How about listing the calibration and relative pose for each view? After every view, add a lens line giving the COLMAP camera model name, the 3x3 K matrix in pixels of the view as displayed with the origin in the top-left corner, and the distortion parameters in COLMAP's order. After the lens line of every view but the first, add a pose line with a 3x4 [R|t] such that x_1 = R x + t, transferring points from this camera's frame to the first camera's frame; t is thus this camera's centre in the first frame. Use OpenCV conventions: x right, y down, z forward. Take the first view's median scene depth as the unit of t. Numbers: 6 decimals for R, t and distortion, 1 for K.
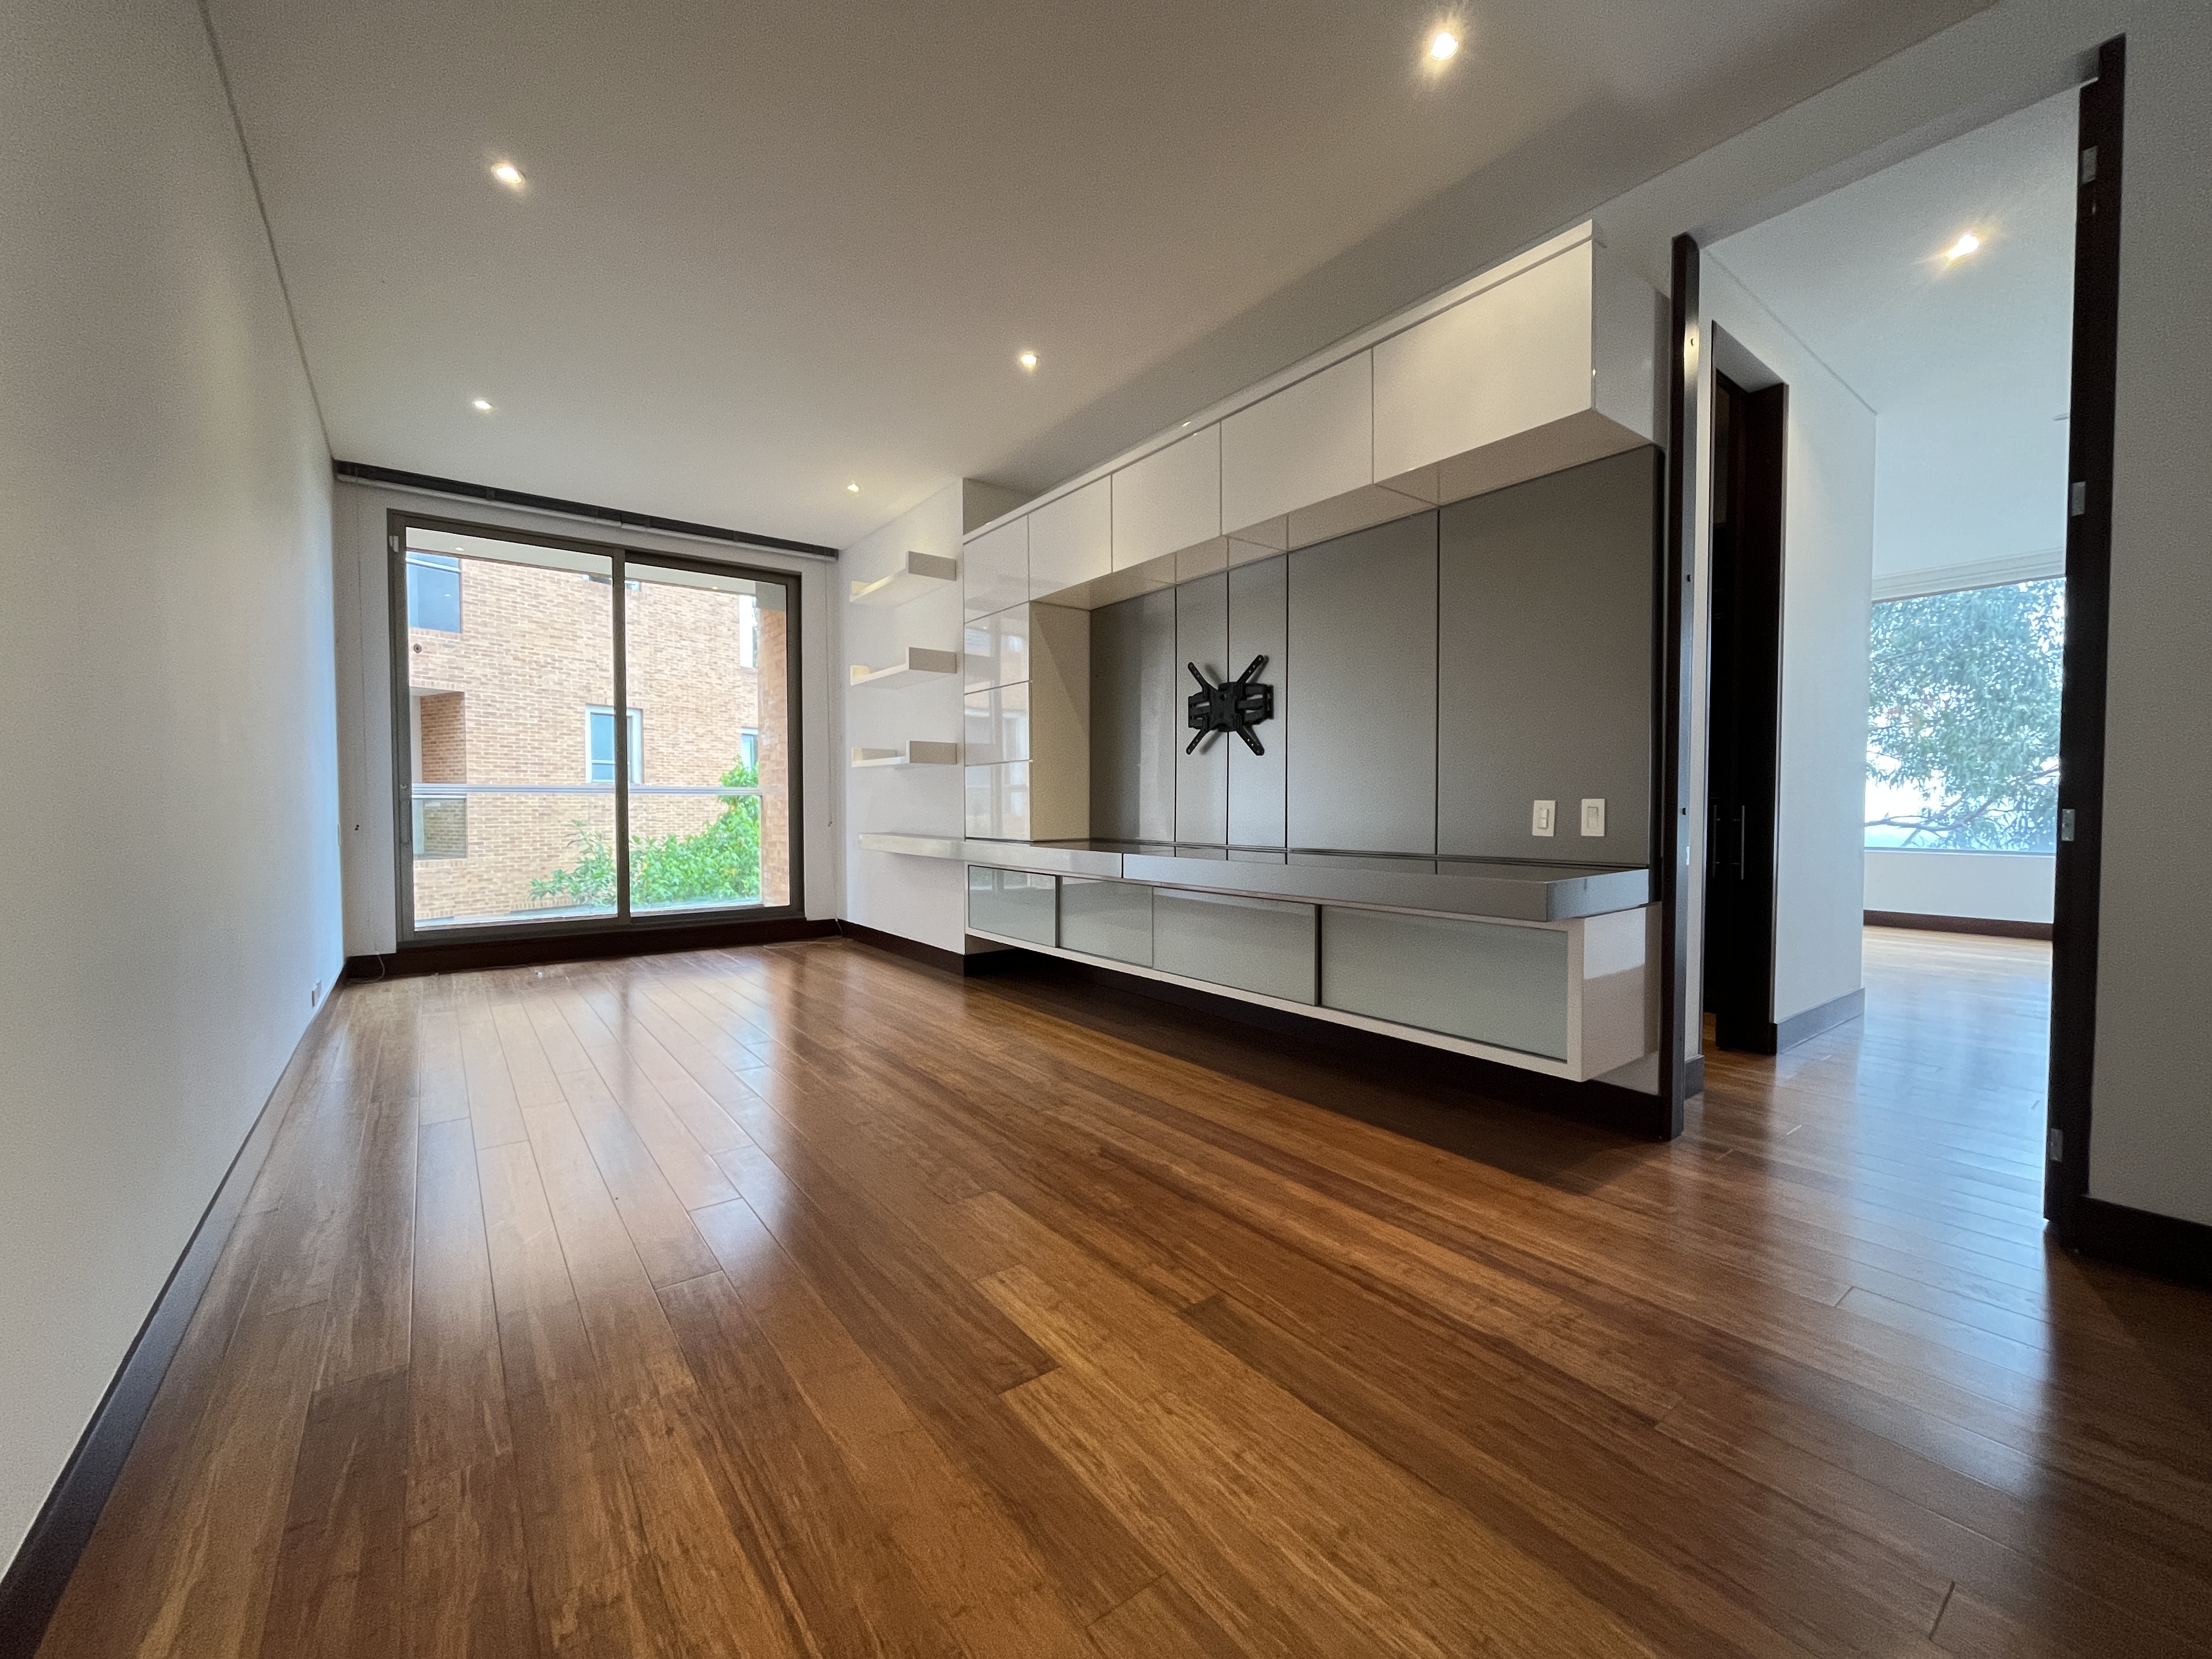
lens RADIAL K [[891.1, 0, 1104.7], [0, 891.1, 834.3], [0, 0, 1]] dist [-0.001387, 0.000074]
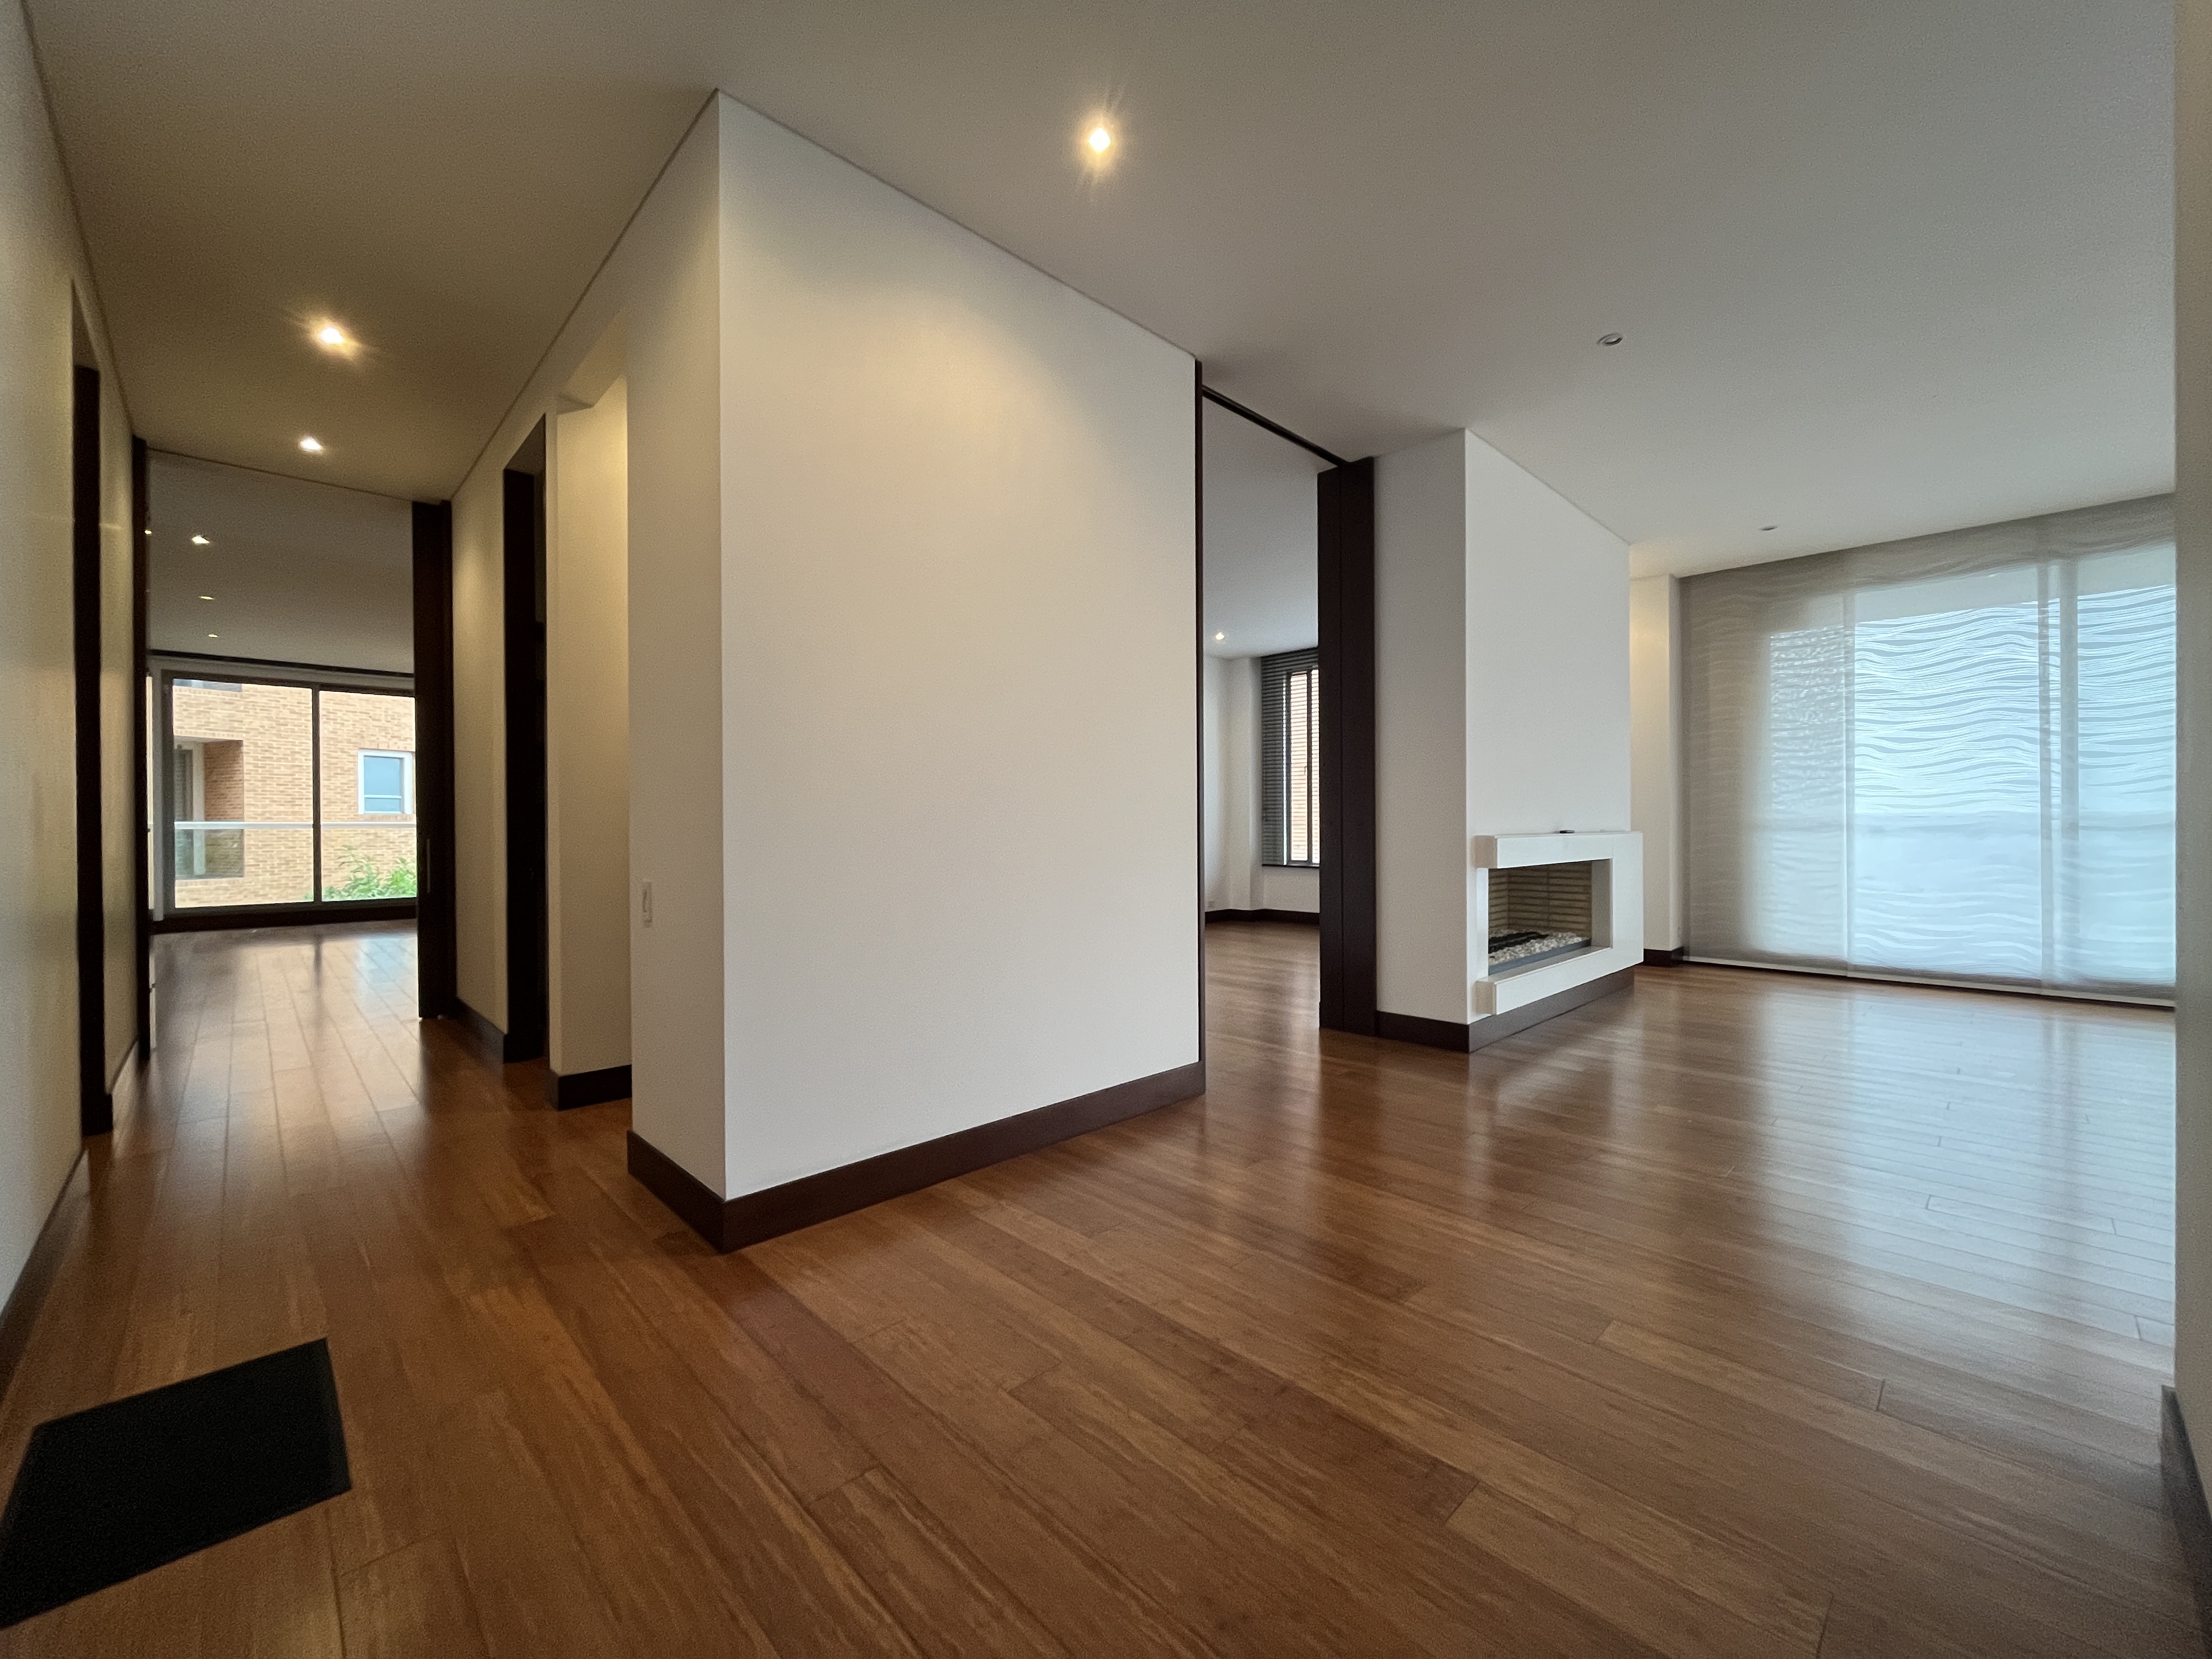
lens RADIAL K [[891.1, 0, 1116.0], [0, 891.1, 828.5], [0, 0, 1]] dist [-0.001387, 0.000074]
pose [[0.991321, -0.008210, 0.131206, 0.324686], [0.012038, 0.999524, -0.028412, 0.009644], [-0.130910, 0.029745, 0.990948, -0.382898]]
